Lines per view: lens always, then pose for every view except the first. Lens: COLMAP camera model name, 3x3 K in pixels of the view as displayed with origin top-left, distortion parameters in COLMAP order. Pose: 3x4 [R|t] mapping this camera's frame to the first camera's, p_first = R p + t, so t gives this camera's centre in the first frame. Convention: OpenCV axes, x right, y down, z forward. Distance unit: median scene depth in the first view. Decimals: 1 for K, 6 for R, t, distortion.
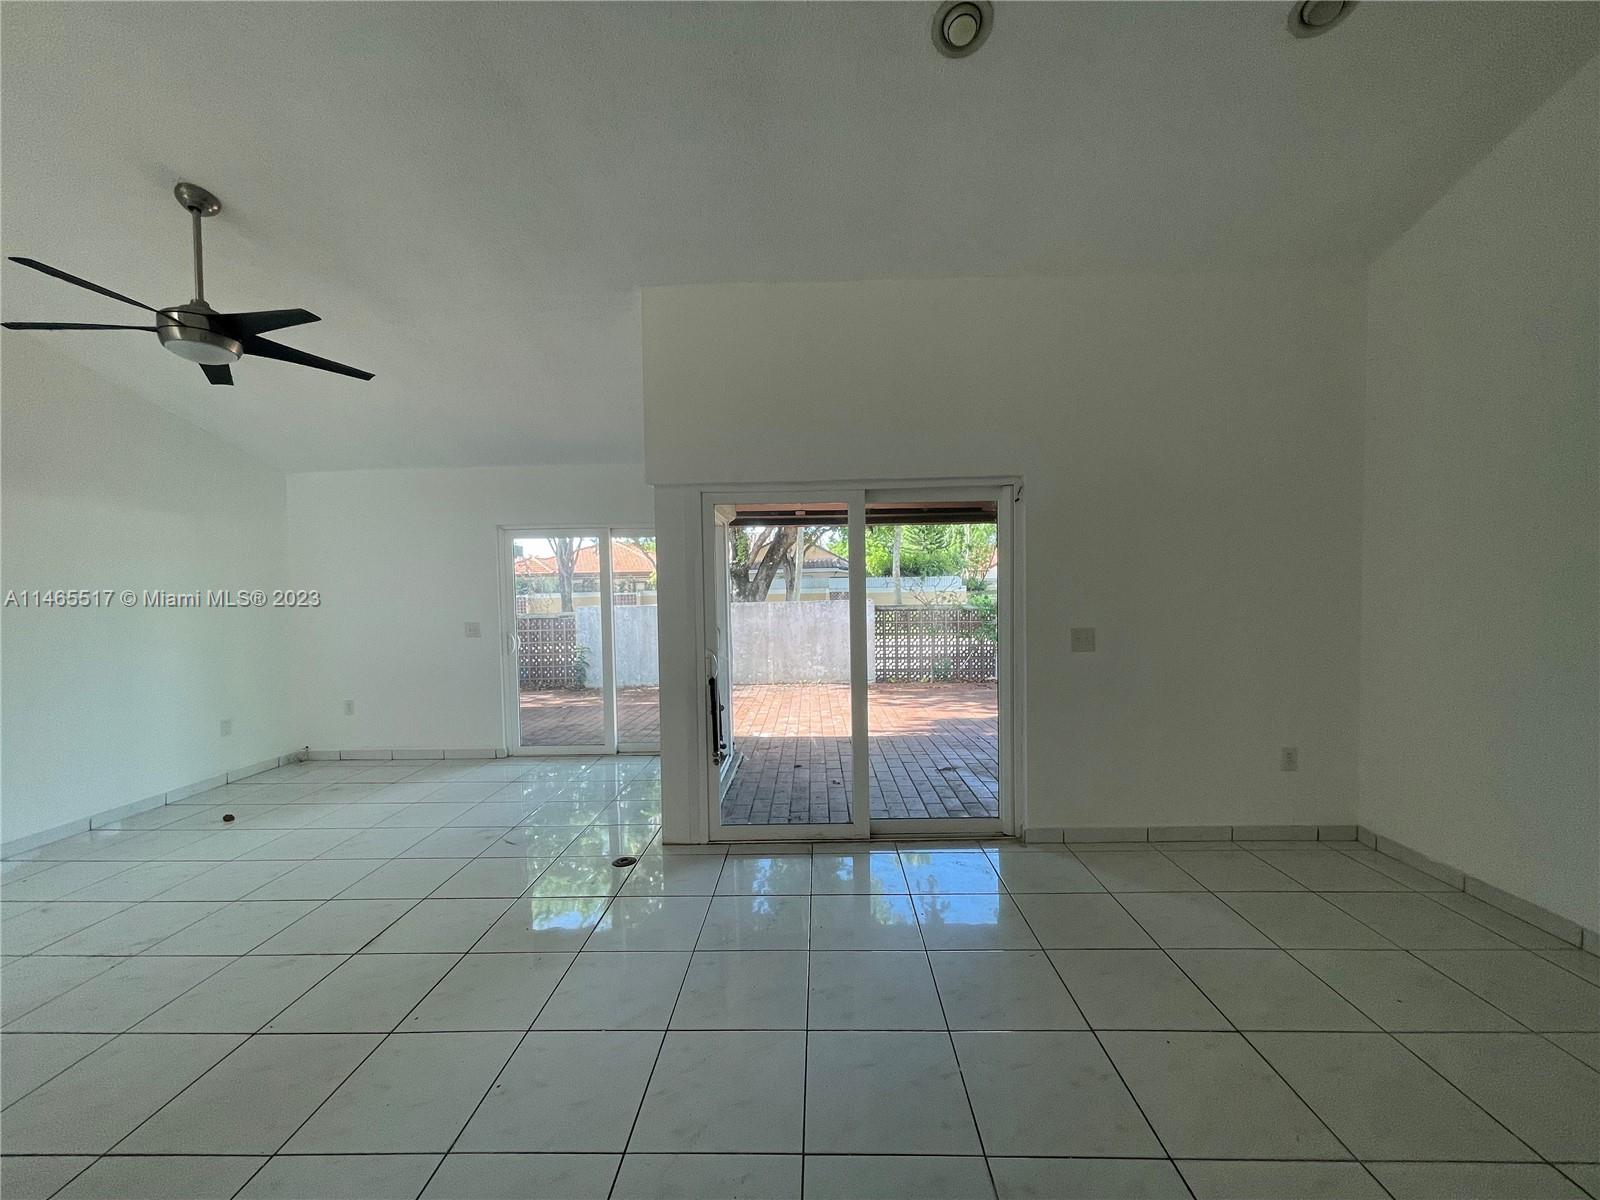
lens RADIAL K [[644.1, 0, 809.4], [0, 644.1, 605.1], [0, 0, 1]] dist [-0.001038, -0.002459]
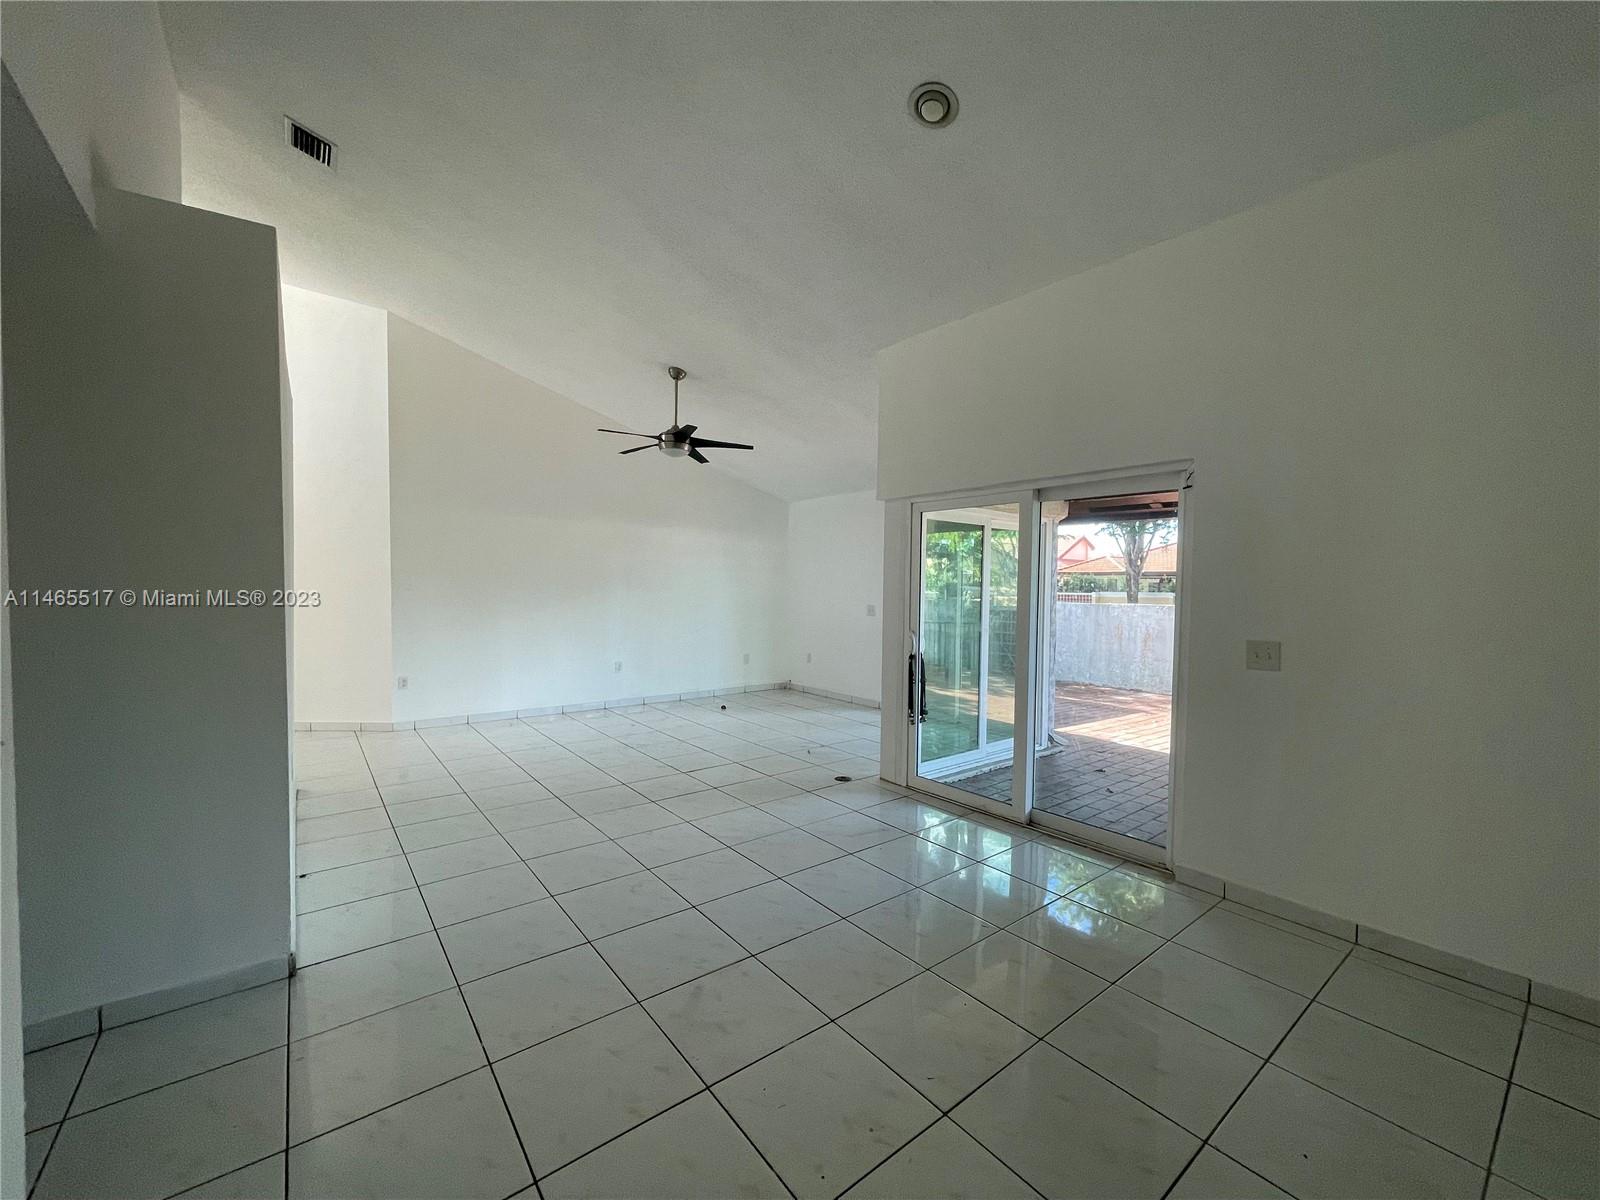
lens RADIAL K [[644.1, 0, 799.2], [0, 644.1, 607.1], [0, 0, 1]] dist [-0.001038, -0.002459]
pose [[0.635379, 0.053576, -0.770340, 0.436350], [-0.049186, 0.998372, 0.028866, -0.000598], [0.770633, 0.019549, 0.636980, 0.030662]]
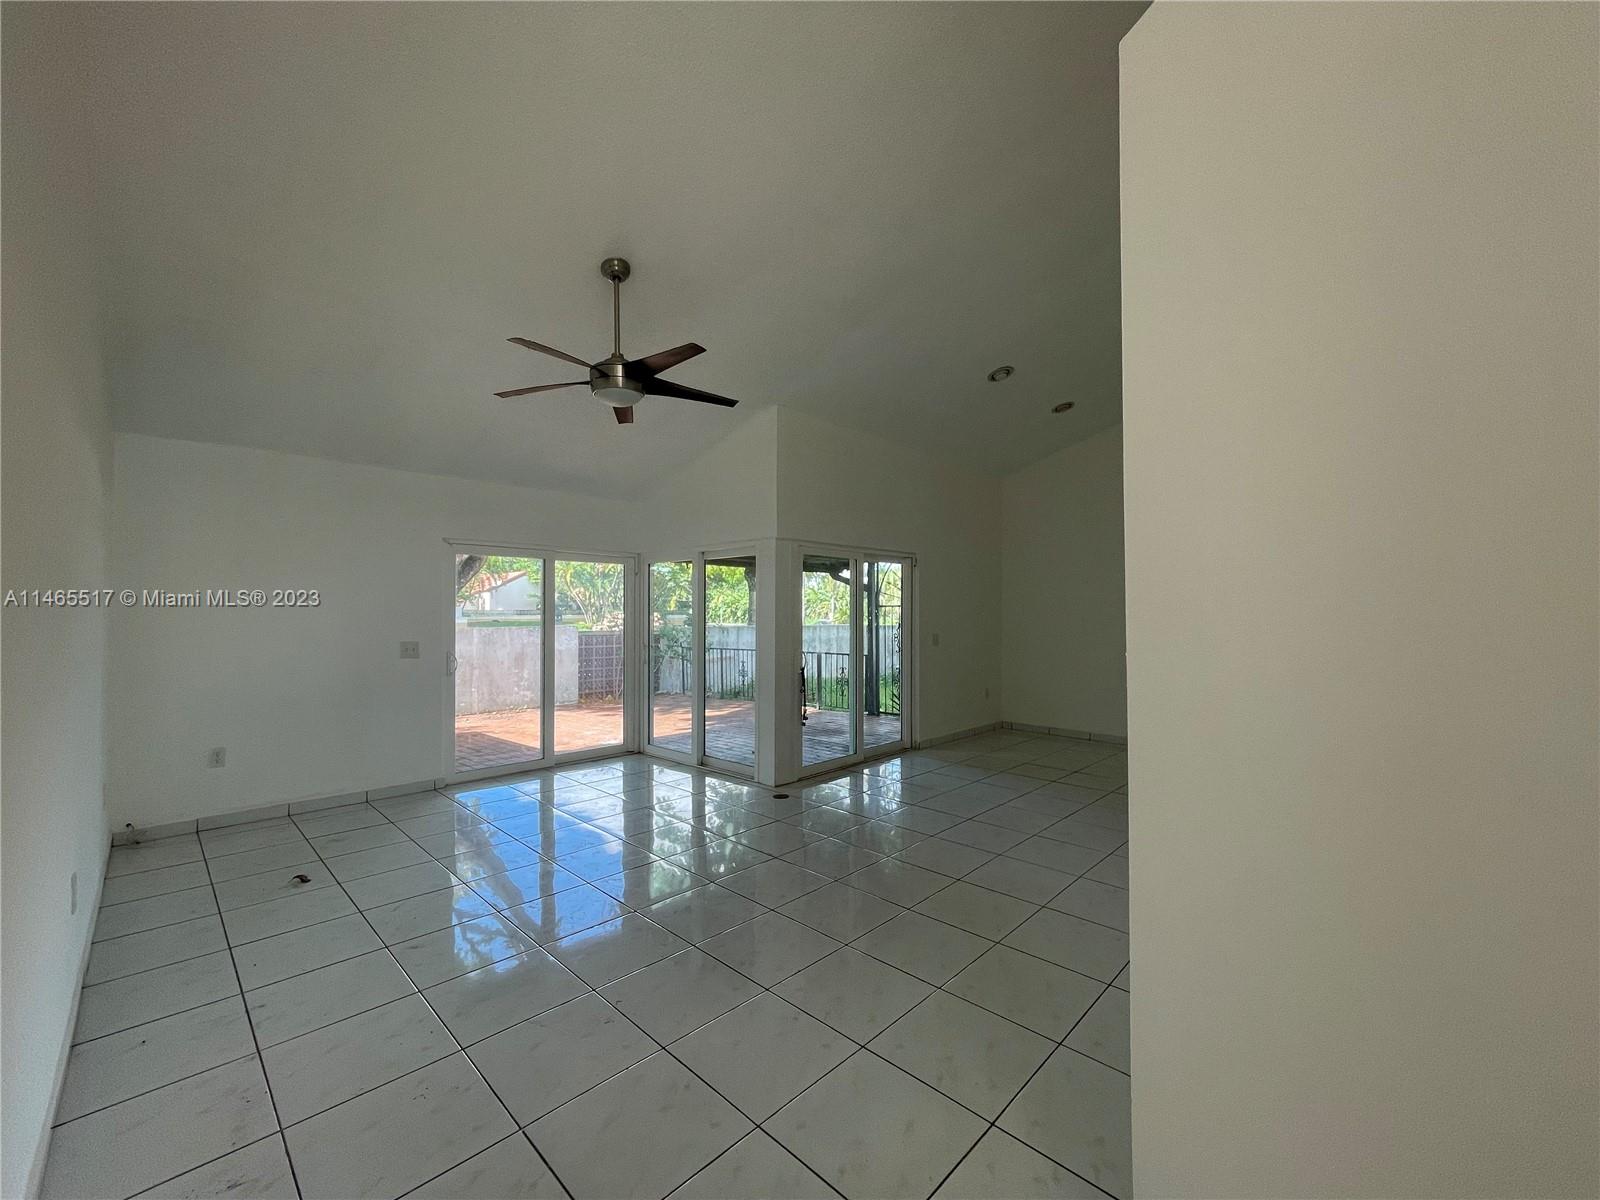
lens RADIAL K [[644.1, 0, 804.3], [0, 644.1, 610.2], [0, 0, 1]] dist [-0.001038, -0.002459]
pose [[0.676200, 0.023292, 0.736350, -0.810770], [0.010214, 0.999108, -0.040982, 0.024989], [-0.736648, 0.035233, 0.675358, -0.018526]]
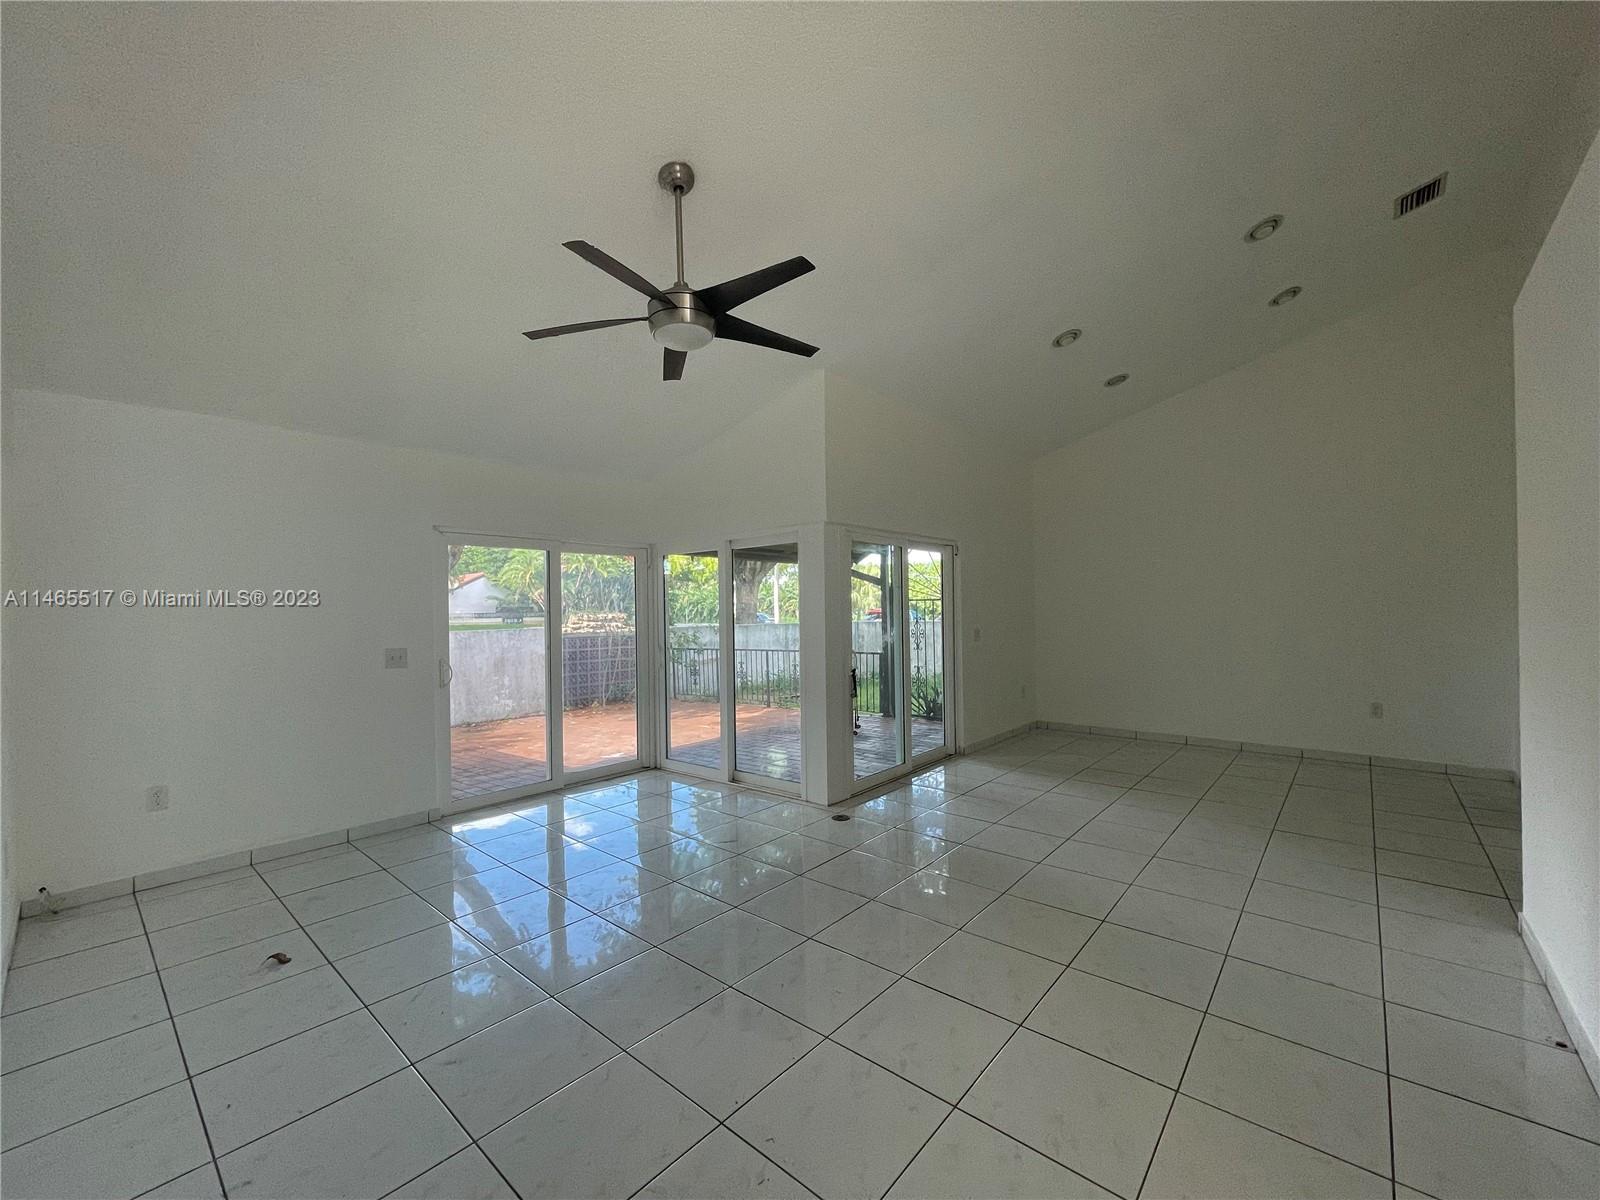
lens RADIAL K [[644.1, 0, 803.6], [0, 644.1, 608.9], [0, 0, 1]] dist [-0.001038, -0.002459]
pose [[0.633403, 0.012356, 0.773724, -0.802062], [0.028726, 0.998808, -0.039467, 0.023730], [-0.773289, 0.047225, 0.632293, 0.147278]]
